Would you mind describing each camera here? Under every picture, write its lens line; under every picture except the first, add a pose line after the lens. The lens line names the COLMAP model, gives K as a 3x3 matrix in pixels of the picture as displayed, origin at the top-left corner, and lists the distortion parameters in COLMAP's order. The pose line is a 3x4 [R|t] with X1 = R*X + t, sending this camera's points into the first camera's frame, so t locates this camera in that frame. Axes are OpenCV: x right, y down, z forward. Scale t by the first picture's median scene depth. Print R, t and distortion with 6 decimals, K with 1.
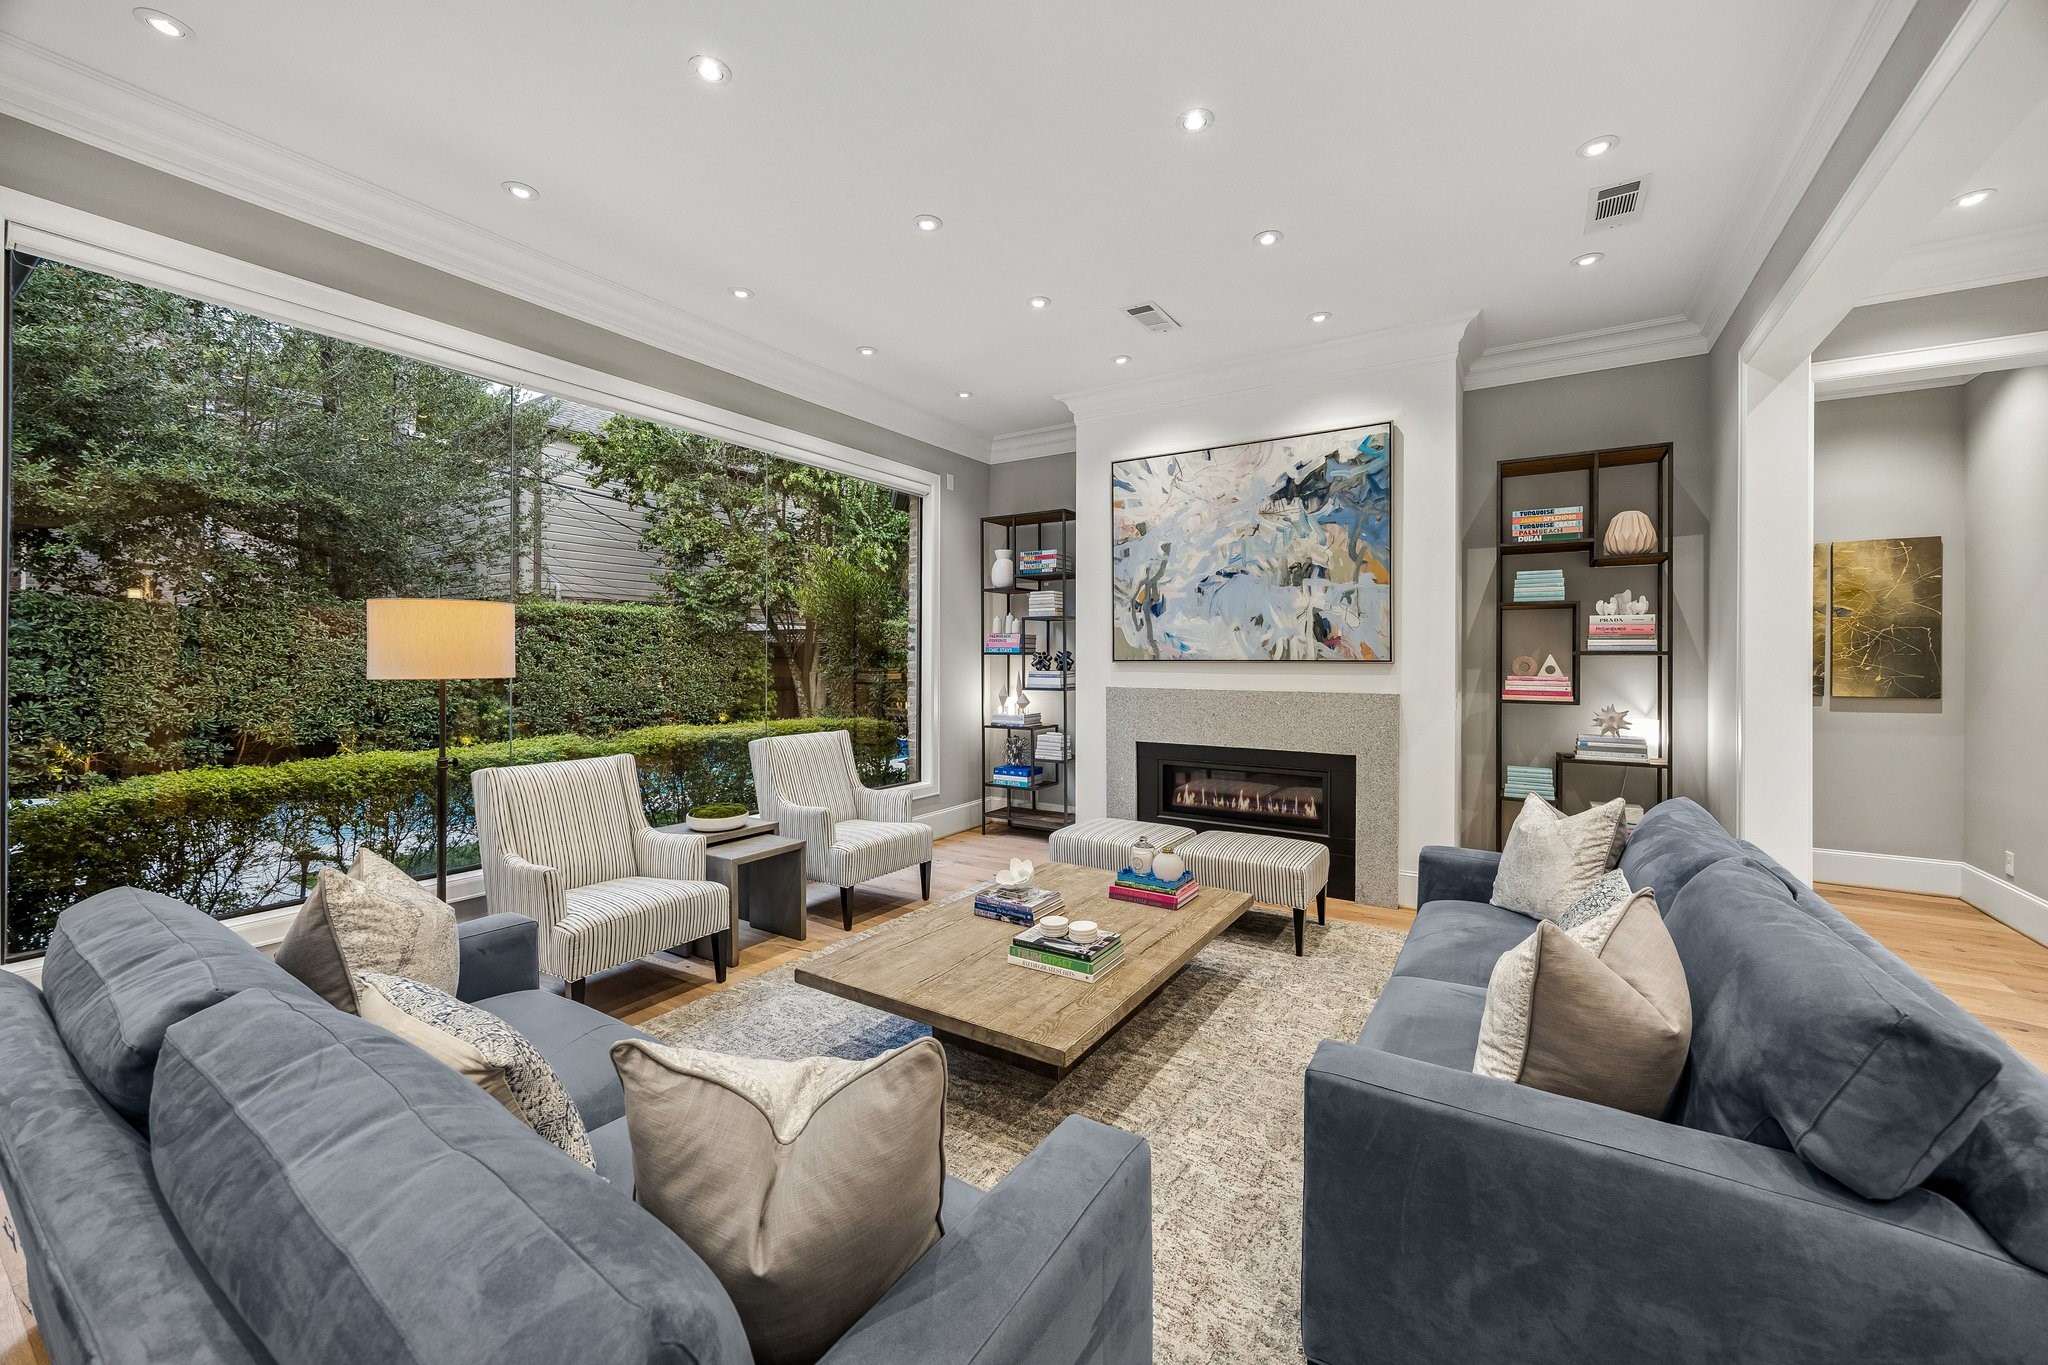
lens RADIAL K [[788.0, 0, 1045.1], [0, 788.0, 663.9], [0, 0, 1]] dist [-0.000126, -0.001529]
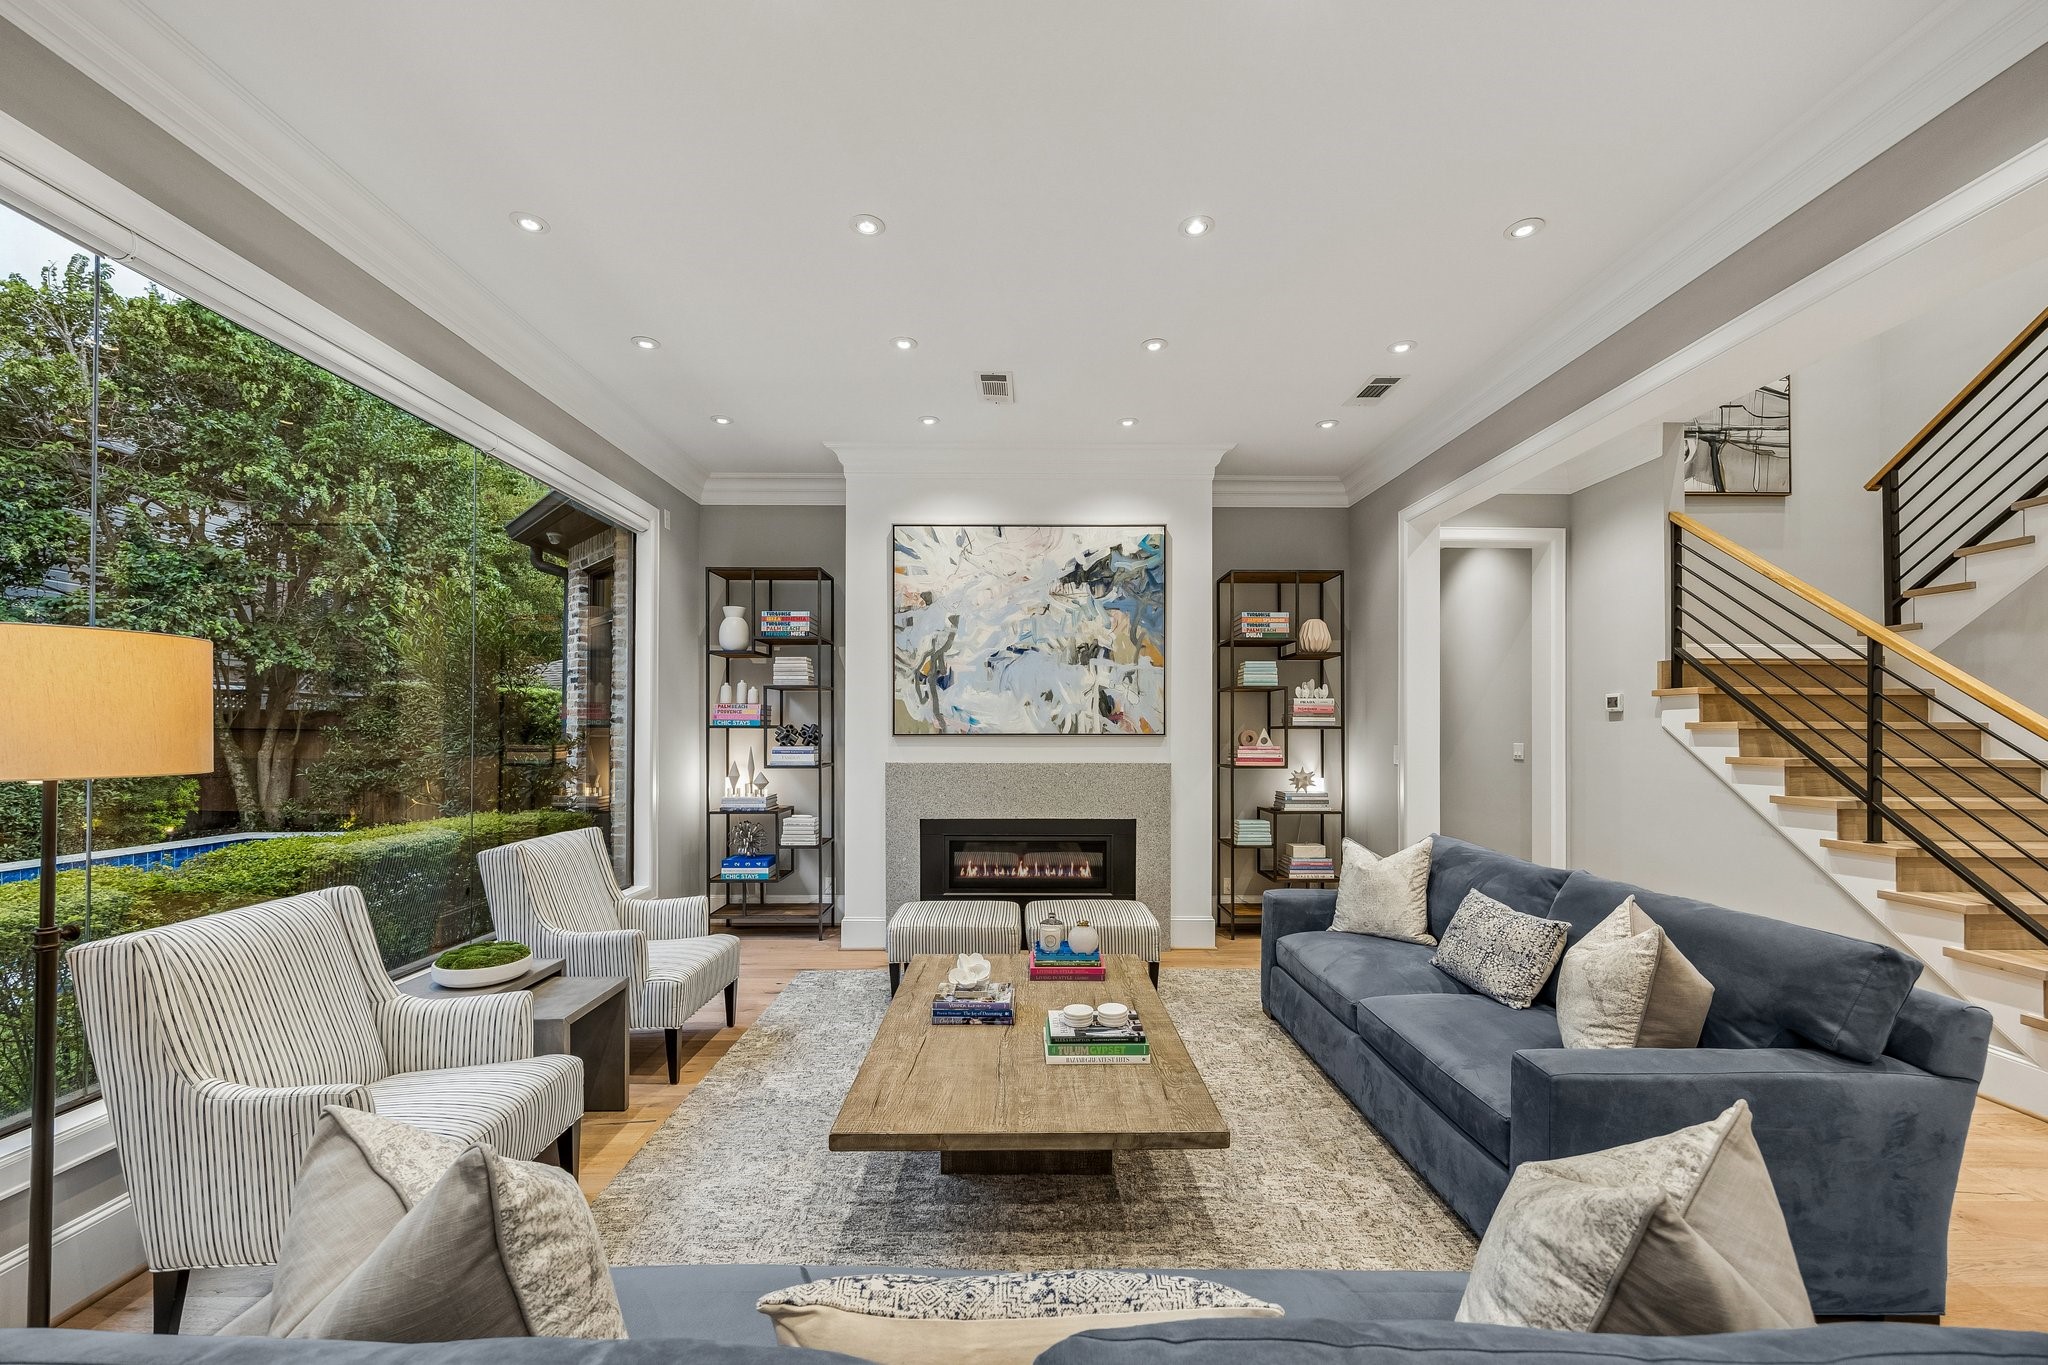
lens RADIAL K [[788.0, 0, 1037.1], [0, 788.0, 730.7], [0, 0, 1]] dist [-0.000126, -0.001529]
pose [[0.844158, -0.002177, 0.536090, -0.298489], [0.005143, 0.999979, -0.004038, -0.004549], [-0.536069, 0.006166, 0.844151, 0.121074]]
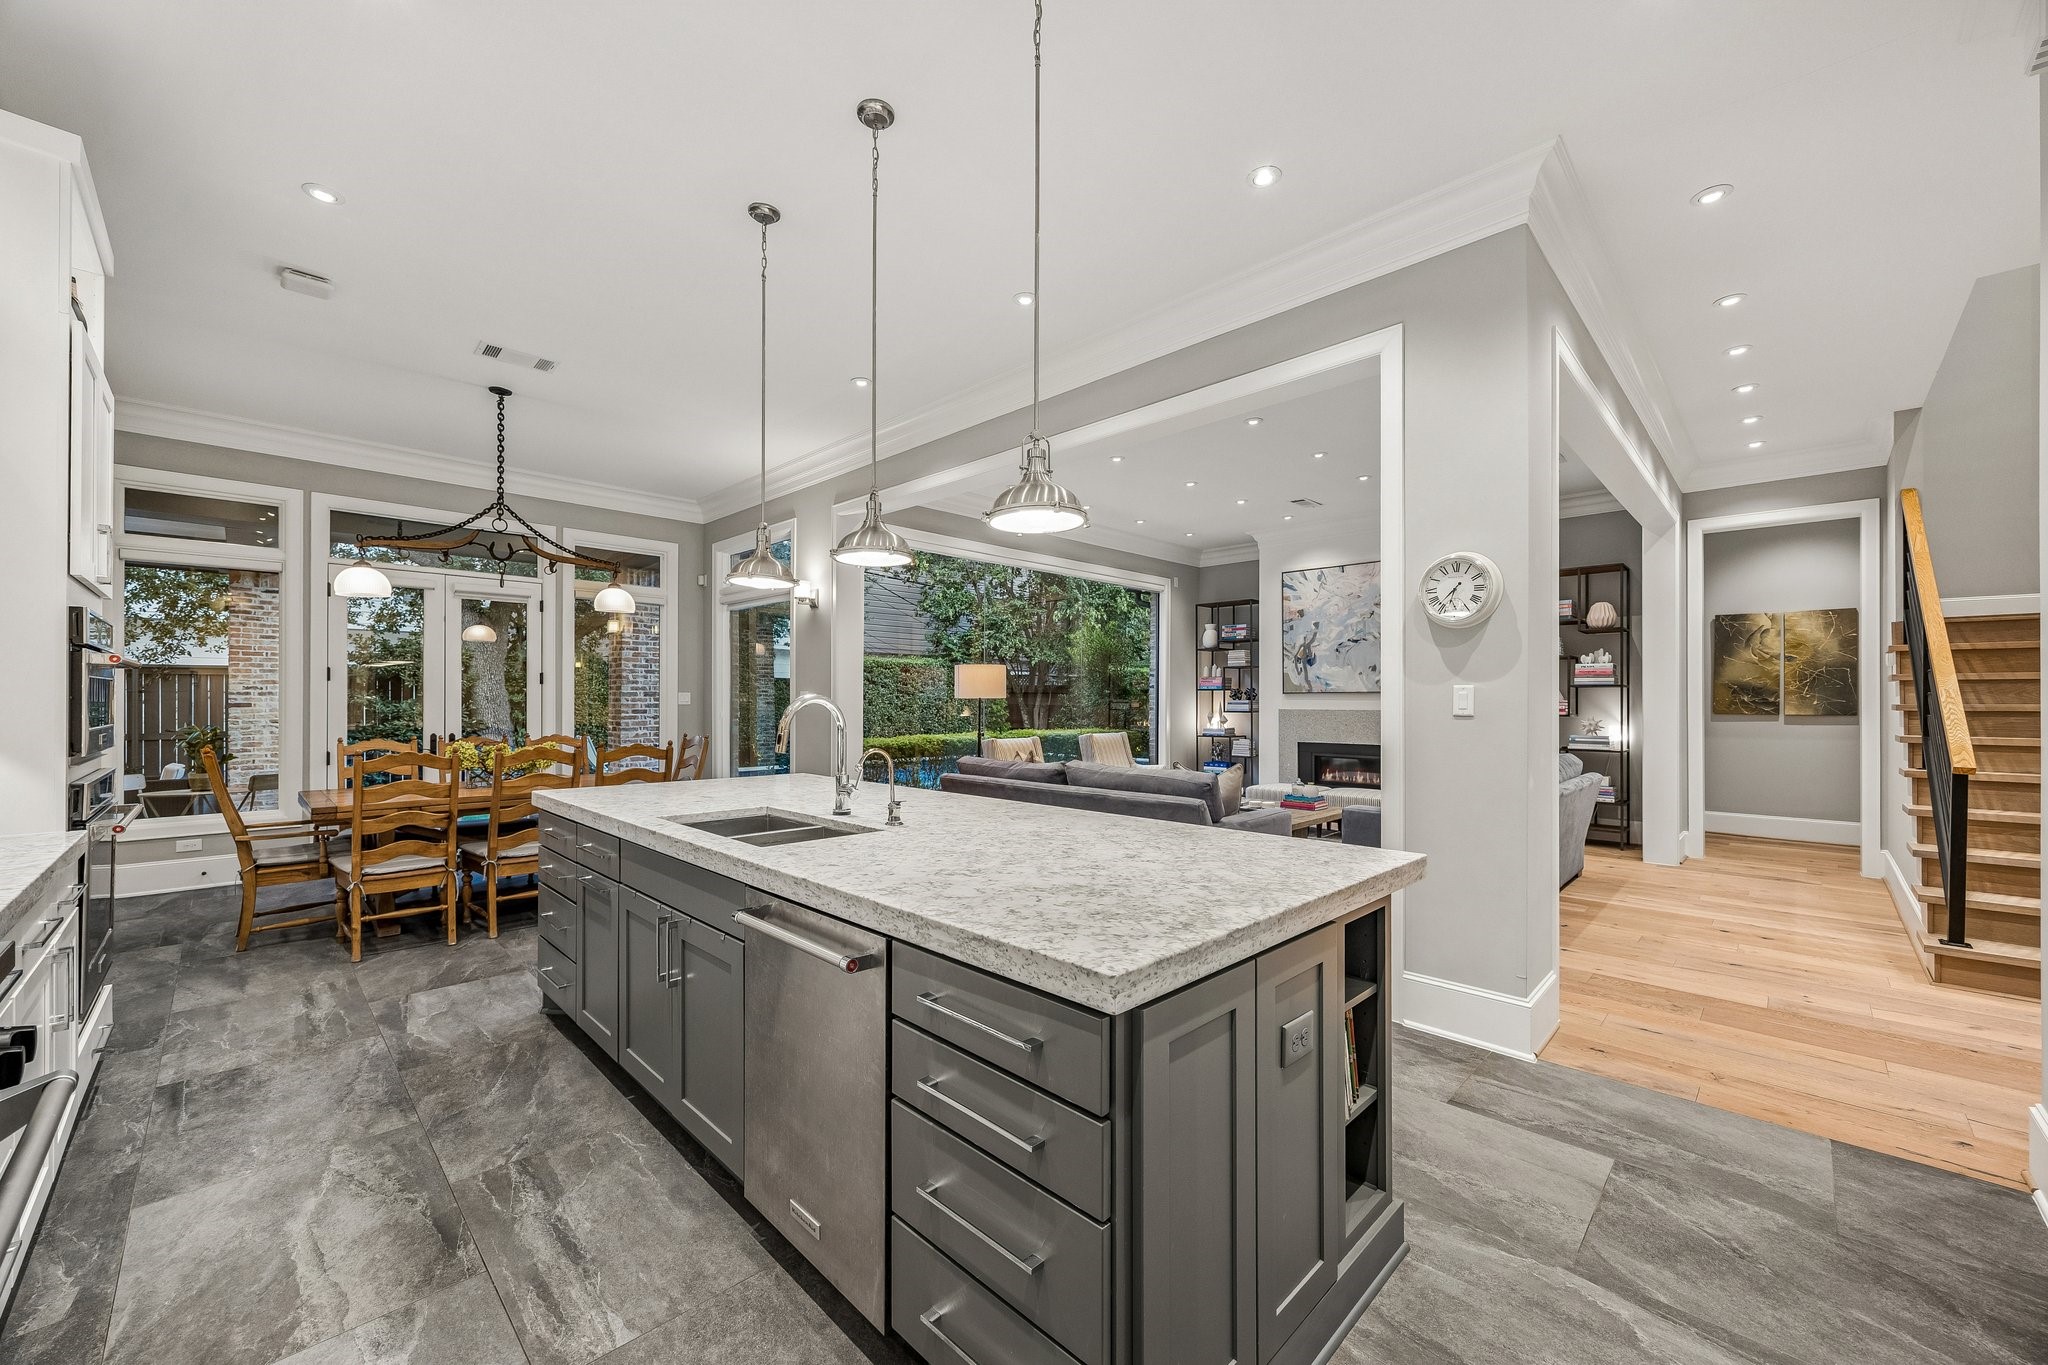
lens RADIAL K [[788.0, 0, 1024.7], [0, 788.0, 698.2], [0, 0, 1]] dist [-0.000126, -0.001529]
pose [[0.972381, -0.001485, -0.233394, -0.058944], [-0.001137, 0.999938, -0.011096, 0.027586], [0.233395, 0.011055, 0.972319, -0.786946]]
